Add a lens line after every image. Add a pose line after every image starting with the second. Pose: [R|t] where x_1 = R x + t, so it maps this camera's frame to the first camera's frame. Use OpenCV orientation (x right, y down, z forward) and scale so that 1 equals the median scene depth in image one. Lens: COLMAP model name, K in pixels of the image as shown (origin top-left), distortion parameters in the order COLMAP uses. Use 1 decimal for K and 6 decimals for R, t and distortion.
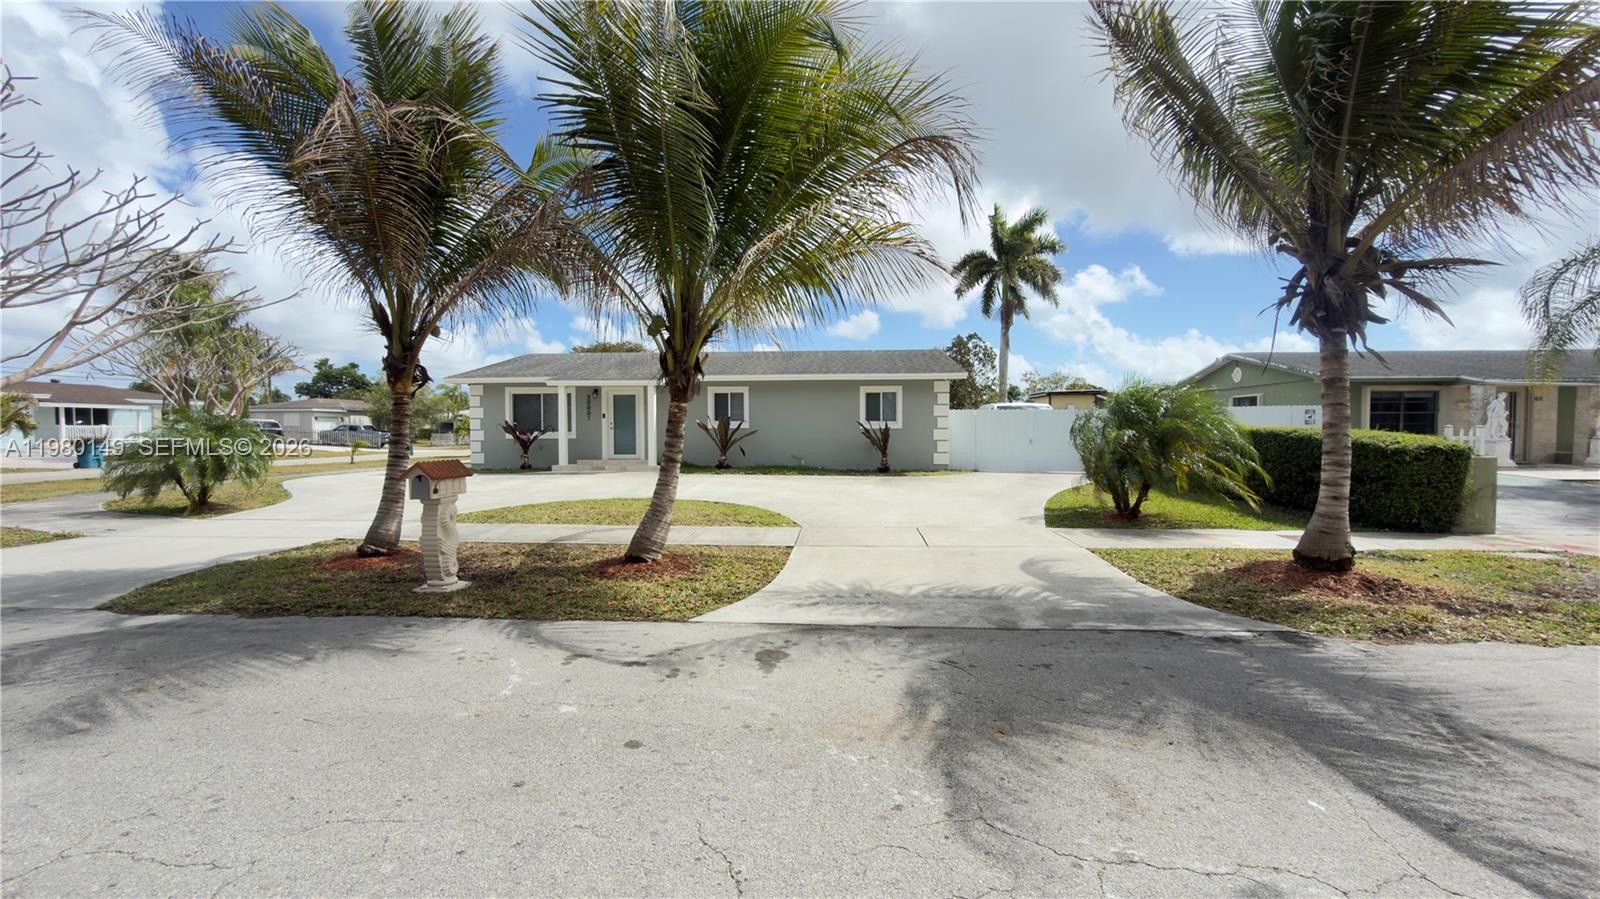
lens RADIAL K [[638.9, 0, 811.6], [0, 638.9, 445.6], [0, 0, 1]] dist [0.002332, -0.001446]
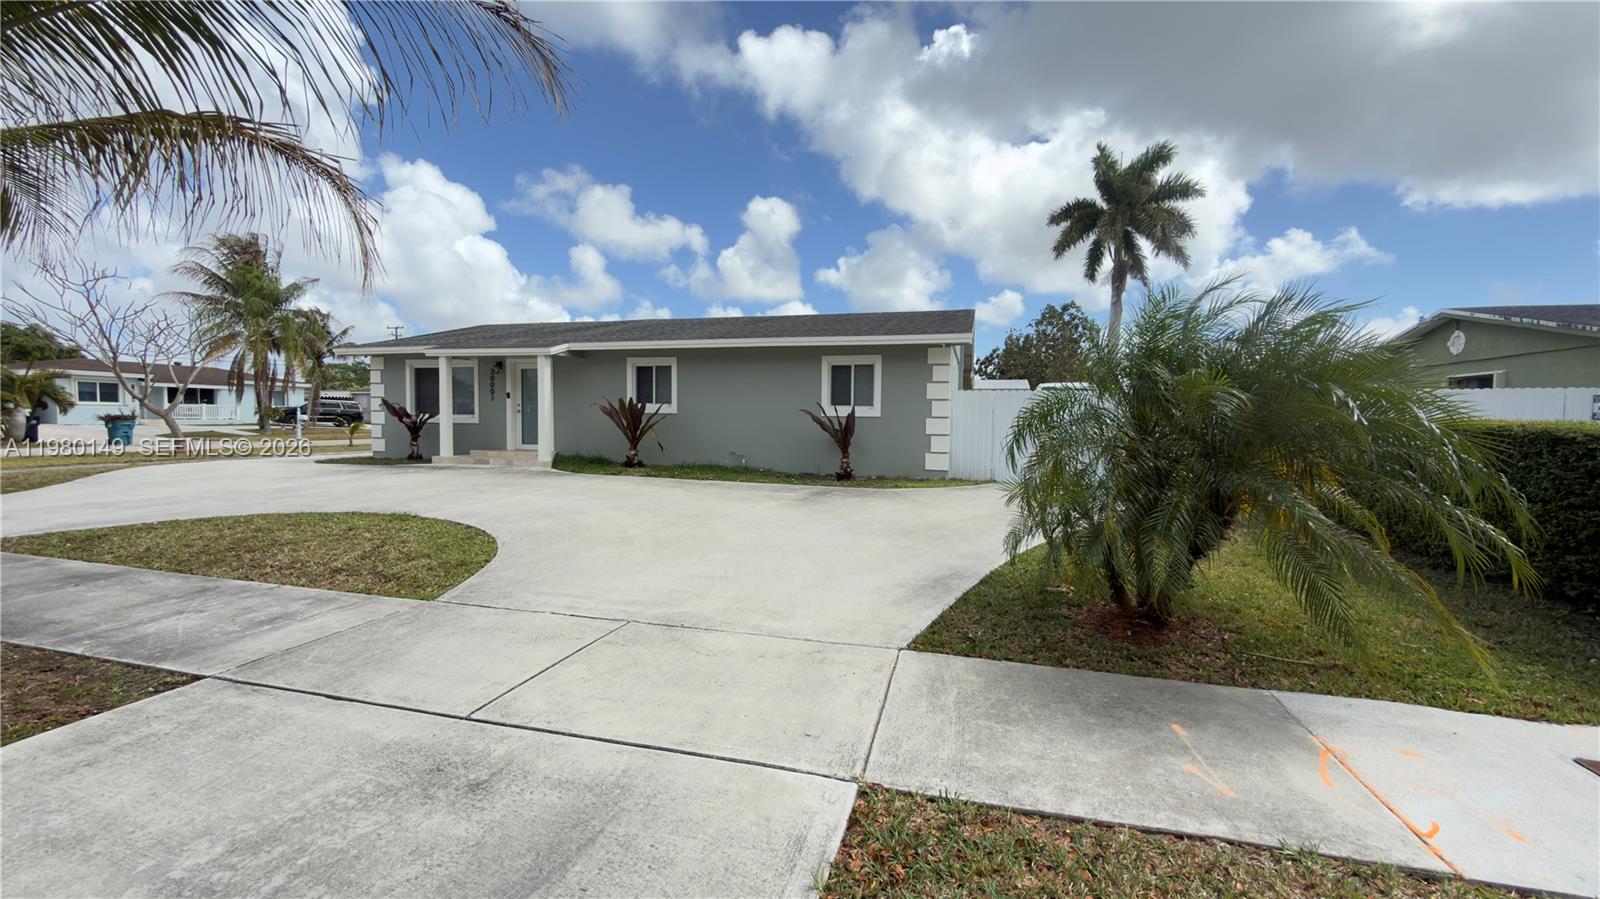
lens RADIAL K [[607.4, 0, 855.7], [0, 607.4, 446.2], [0, 0, 1]] dist [0.025486, -0.000197]
pose [[0.983576, 0.023034, -0.179016, 0.224705], [-0.020033, 0.999627, 0.018553, -0.006284], [0.179377, -0.014662, 0.983671, 0.333183]]
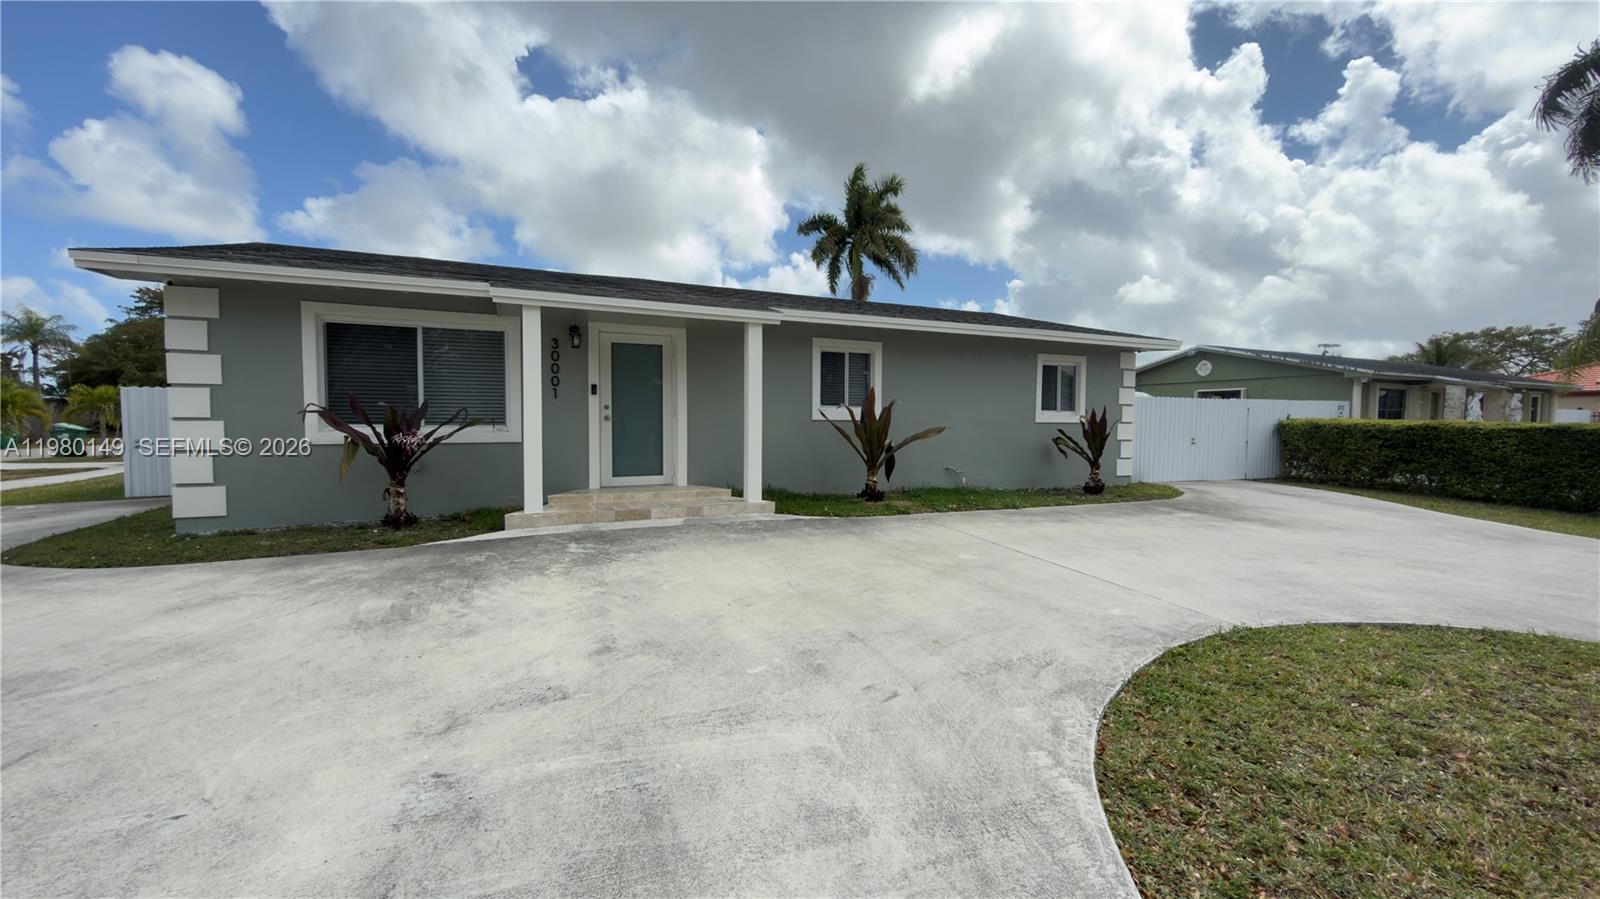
lens RADIAL K [[638.9, 0, 805.6], [0, 638.9, 454.3], [0, 0, 1]] dist [0.002332, -0.001446]
pose [[0.870483, -0.018882, 0.491835, -0.411302], [0.000852, 0.999320, 0.036858, -0.018042], [-0.492197, -0.031665, 0.869908, 0.547463]]
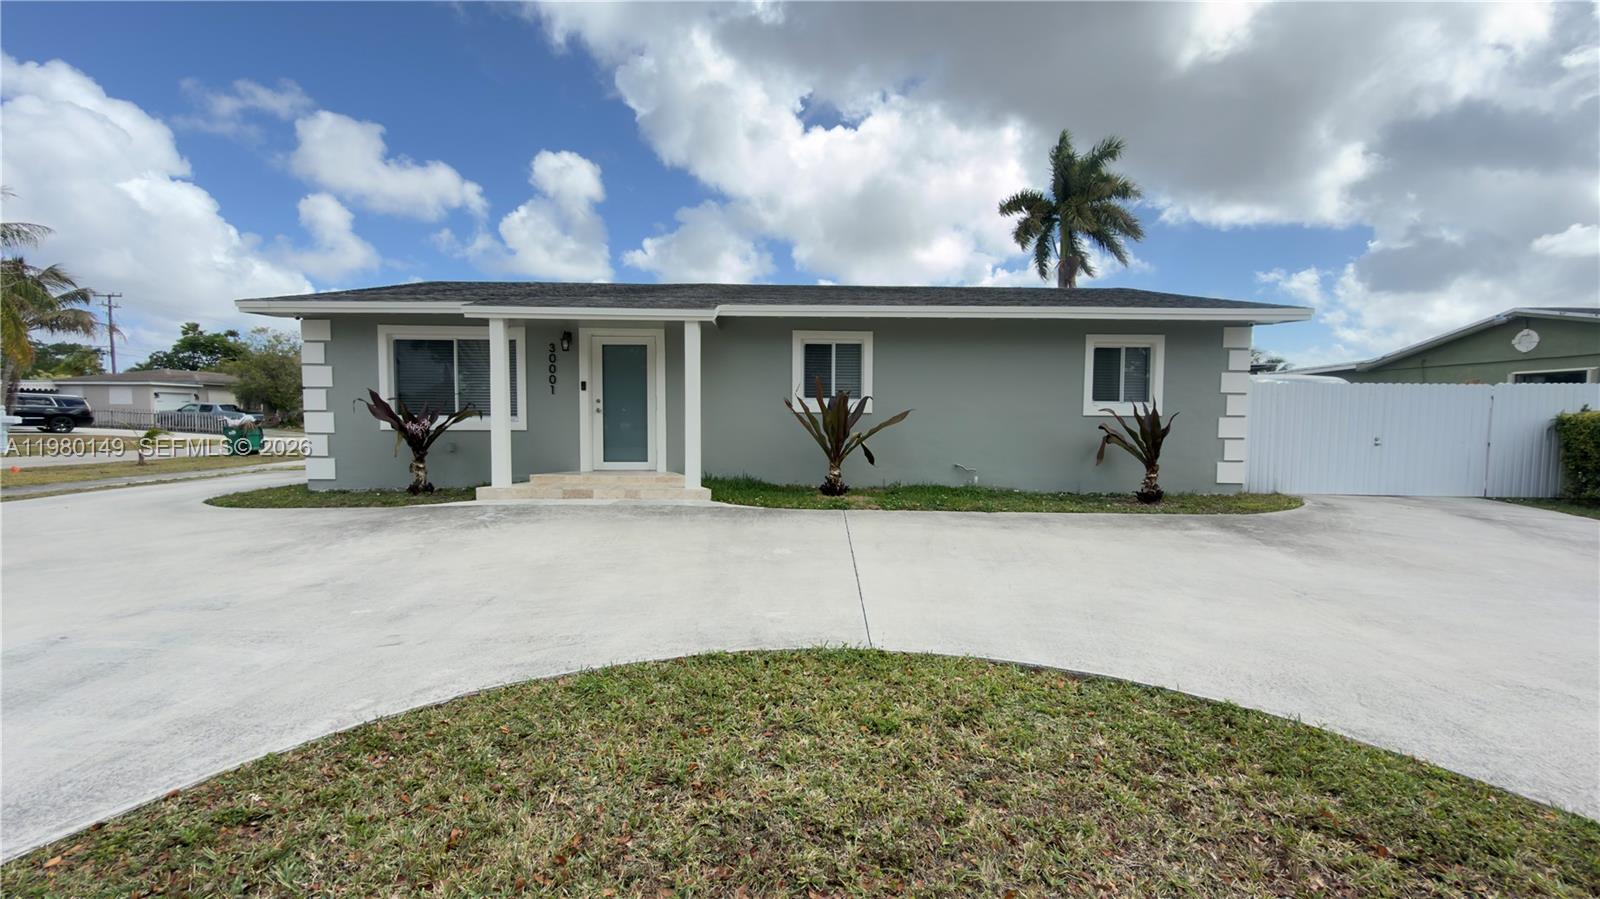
lens RADIAL K [[638.9, 0, 808.1], [0, 638.9, 443.3], [0, 0, 1]] dist [0.002332, -0.001446]
pose [[0.996073, 0.004201, 0.088439, -0.191773], [-0.006007, 0.999779, 0.020164, -0.012273], [-0.088335, -0.020616, 0.995877, 0.477317]]
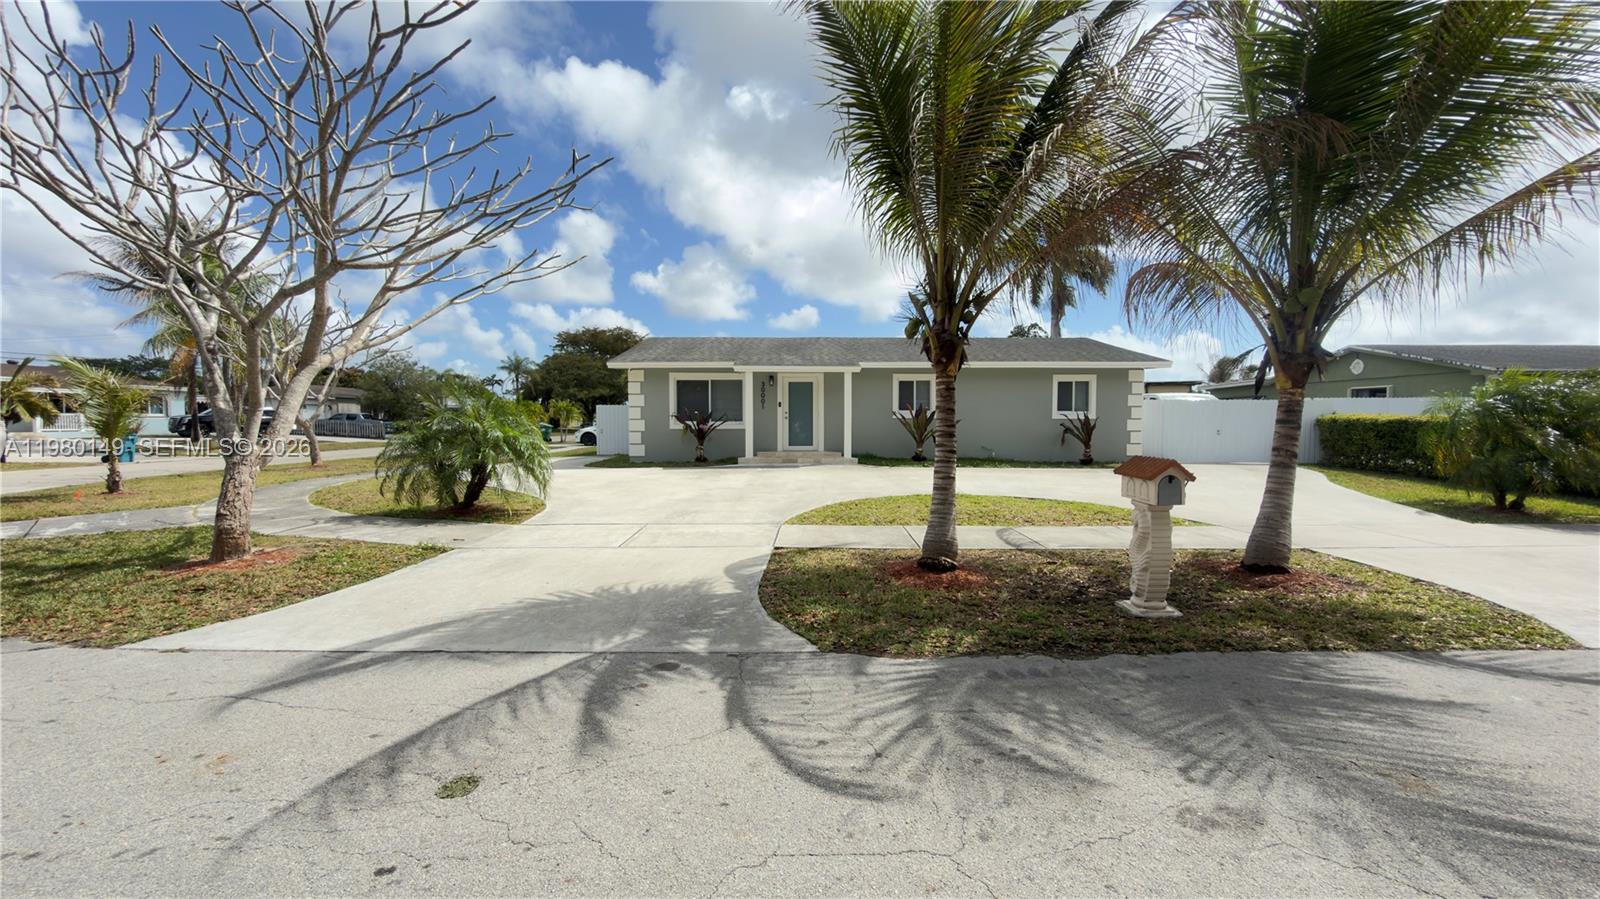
lens RADIAL K [[638.9, 0, 811.7], [0, 638.9, 436.1], [0, 0, 1]] dist [0.002332, -0.001446]
pose [[0.995942, -0.000554, 0.089998, -0.360101], [0.000455, 0.999999, 0.001123, -0.001532], [-0.089998, -0.001078, 0.995941, 0.071016]]
